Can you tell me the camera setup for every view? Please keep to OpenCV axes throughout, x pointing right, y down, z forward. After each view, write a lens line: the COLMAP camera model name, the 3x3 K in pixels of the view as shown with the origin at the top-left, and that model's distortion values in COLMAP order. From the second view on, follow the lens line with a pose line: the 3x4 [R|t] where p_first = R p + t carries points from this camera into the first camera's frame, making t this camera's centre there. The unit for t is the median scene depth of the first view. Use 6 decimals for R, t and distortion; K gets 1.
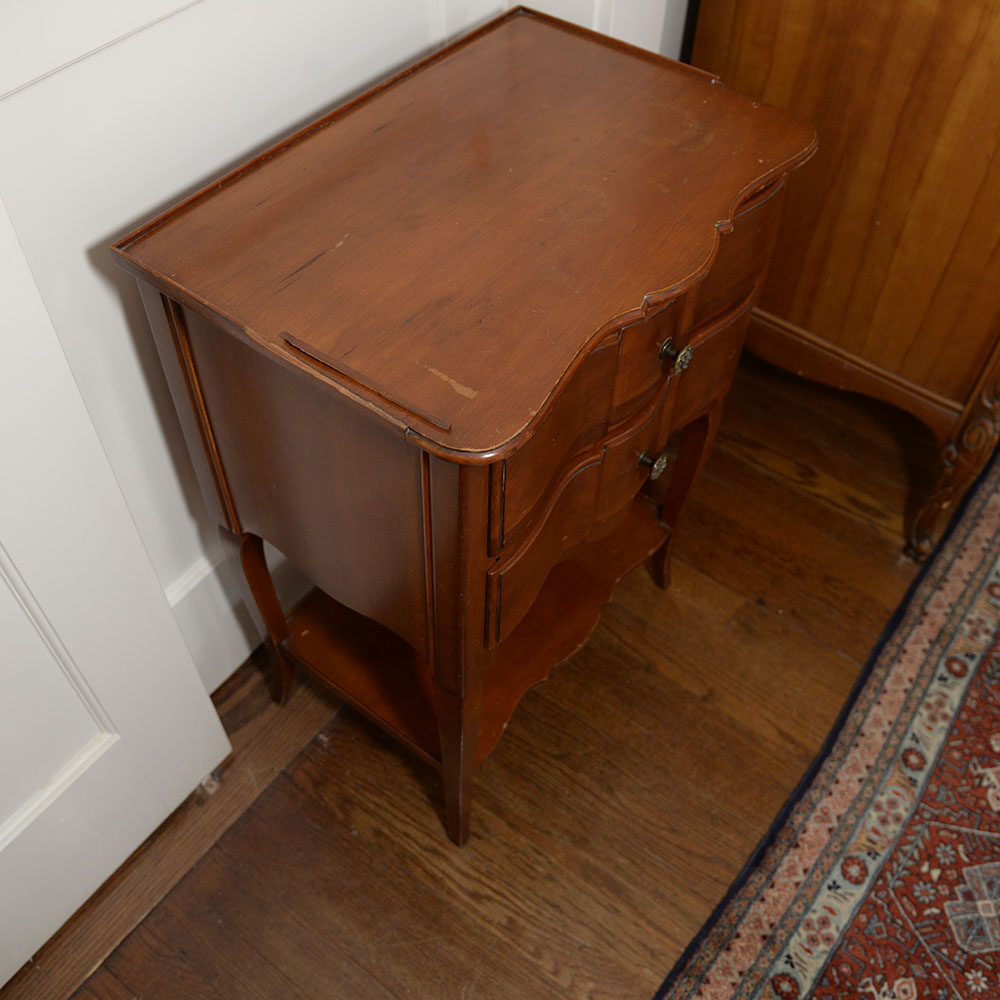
lens RADIAL K [[1003.7, 0, 500.0], [0, 1003.7, 500.0], [0, 0, 1]] dist [-0.124544, 0.059012]
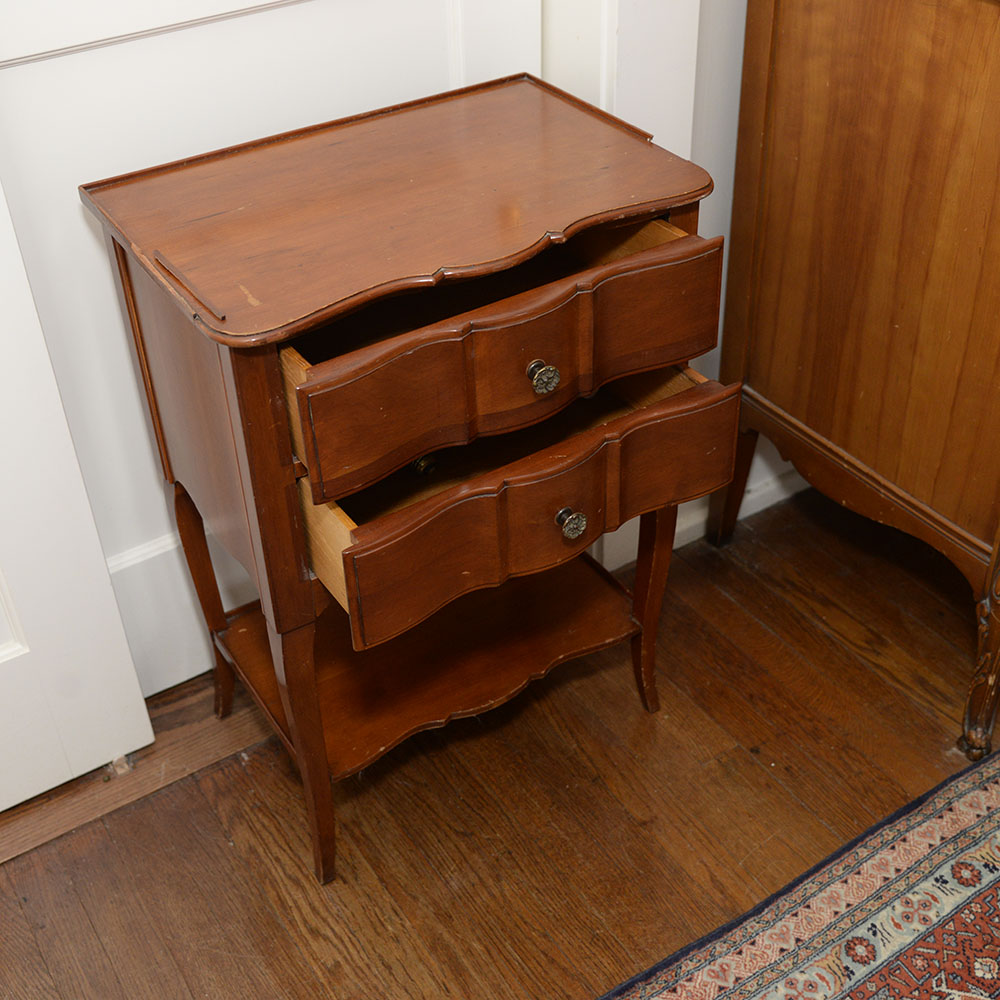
lens RADIAL K [[1314.7, 0, 483.0], [0, 1314.7, 498.5], [0, 0, 1]] dist [-0.001829, -0.000540]
pose [[0.932359, 0.168712, -0.319753, 0.422181], [-0.240024, 0.950258, -0.198491, 0.202920], [0.270360, 0.261814, 0.926477, -0.209515]]
